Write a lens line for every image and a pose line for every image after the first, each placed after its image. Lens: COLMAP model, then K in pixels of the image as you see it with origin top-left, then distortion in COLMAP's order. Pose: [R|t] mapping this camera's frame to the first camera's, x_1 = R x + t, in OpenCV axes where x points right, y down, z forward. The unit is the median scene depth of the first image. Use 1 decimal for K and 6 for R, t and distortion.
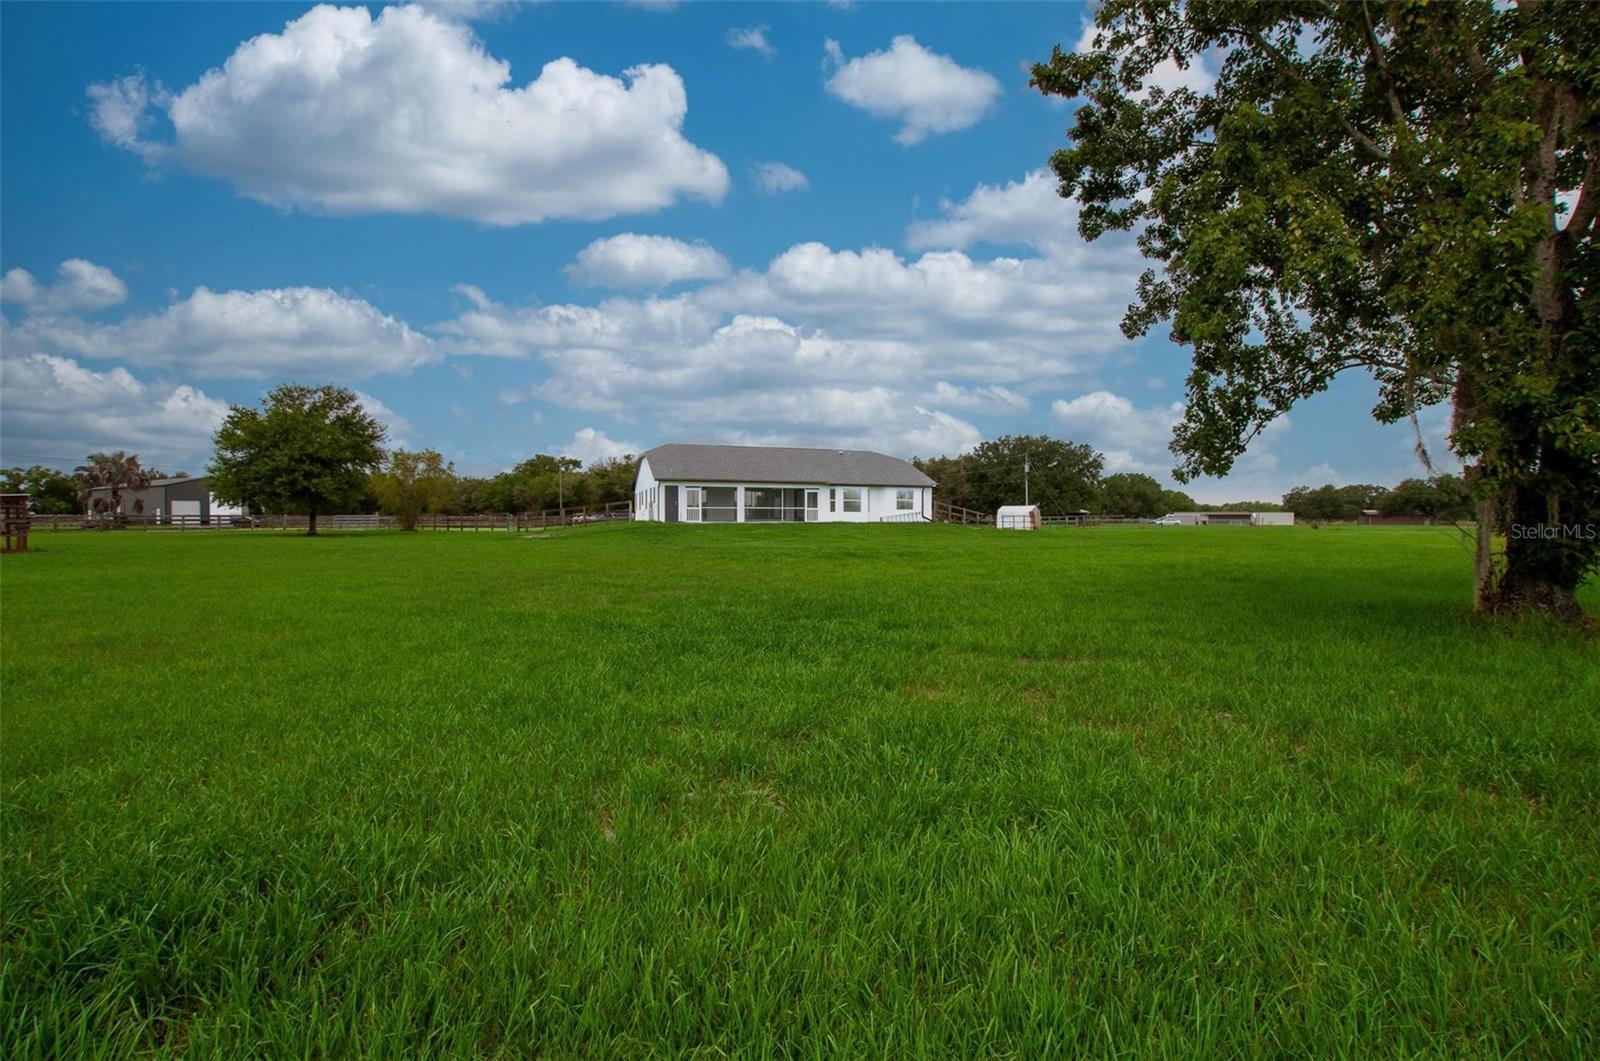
lens RADIAL K [[706.8, 0, 795.3], [0, 706.8, 532.4], [0, 0, 1]] dist [-0.029843, 0.005046]
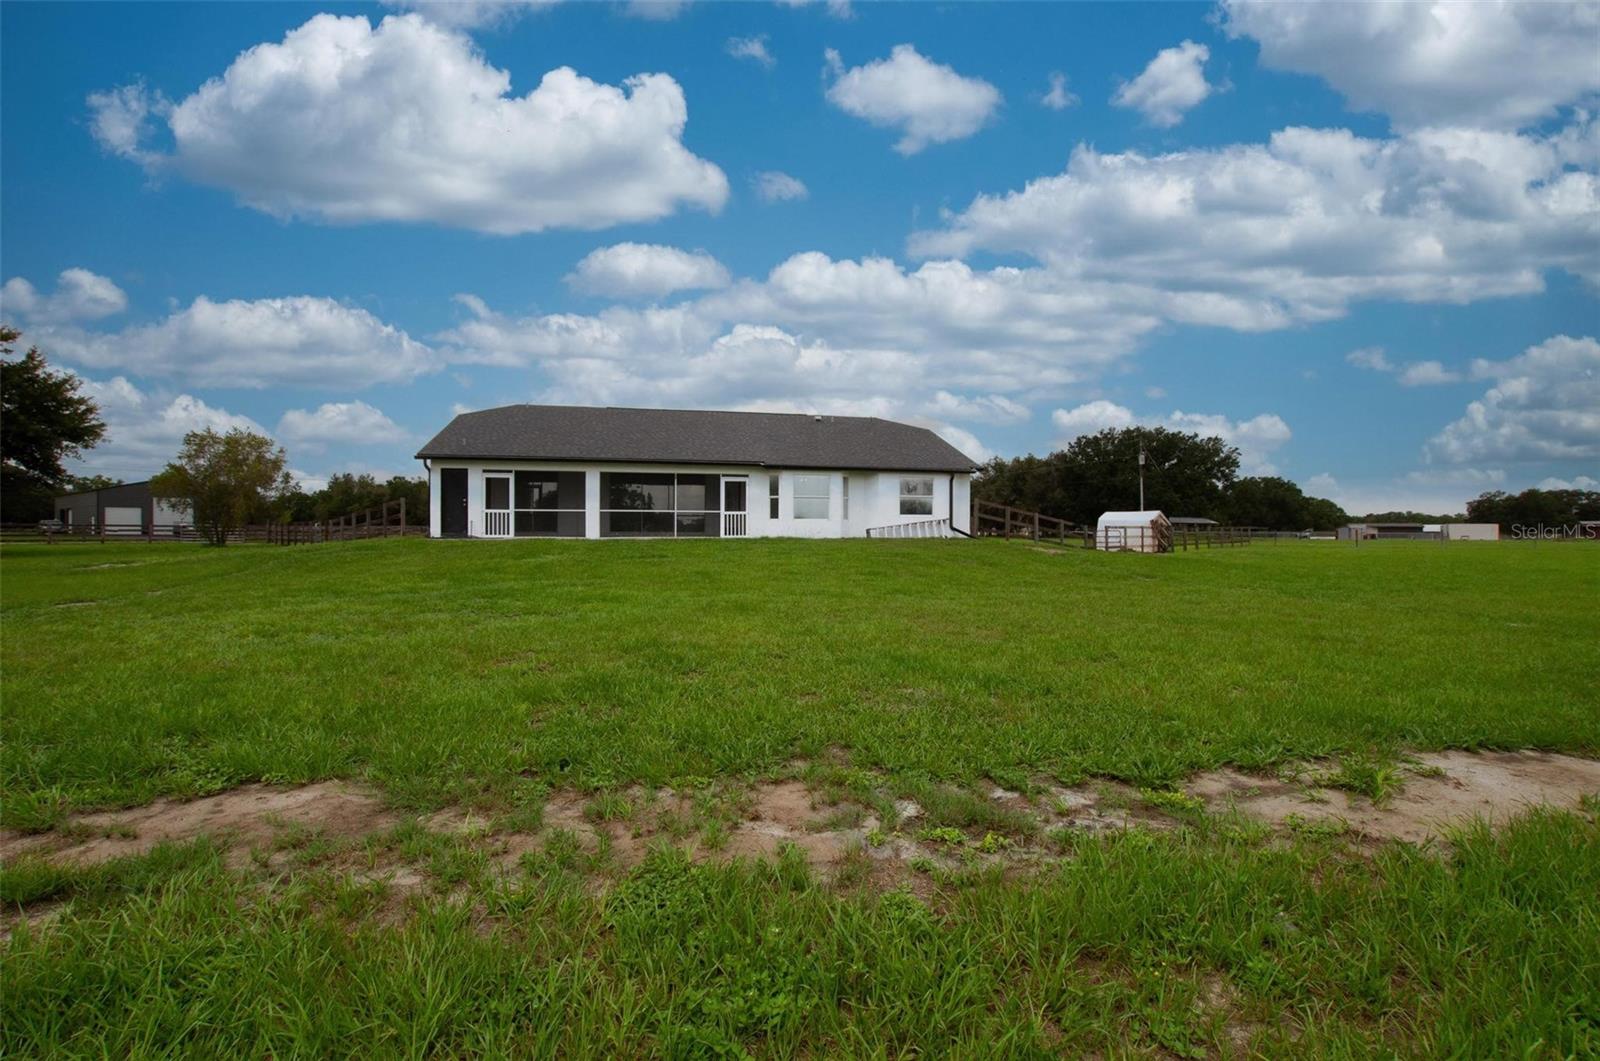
lens RADIAL K [[706.8, 0, 795.3], [0, 706.8, 532.4], [0, 0, 1]] dist [-0.029843, 0.005046]
pose [[0.991651, 0.003049, -0.128915, 0.101488], [-0.005091, 0.999867, -0.015508, -0.007806], [0.128851, 0.016035, 0.991534, 0.347556]]
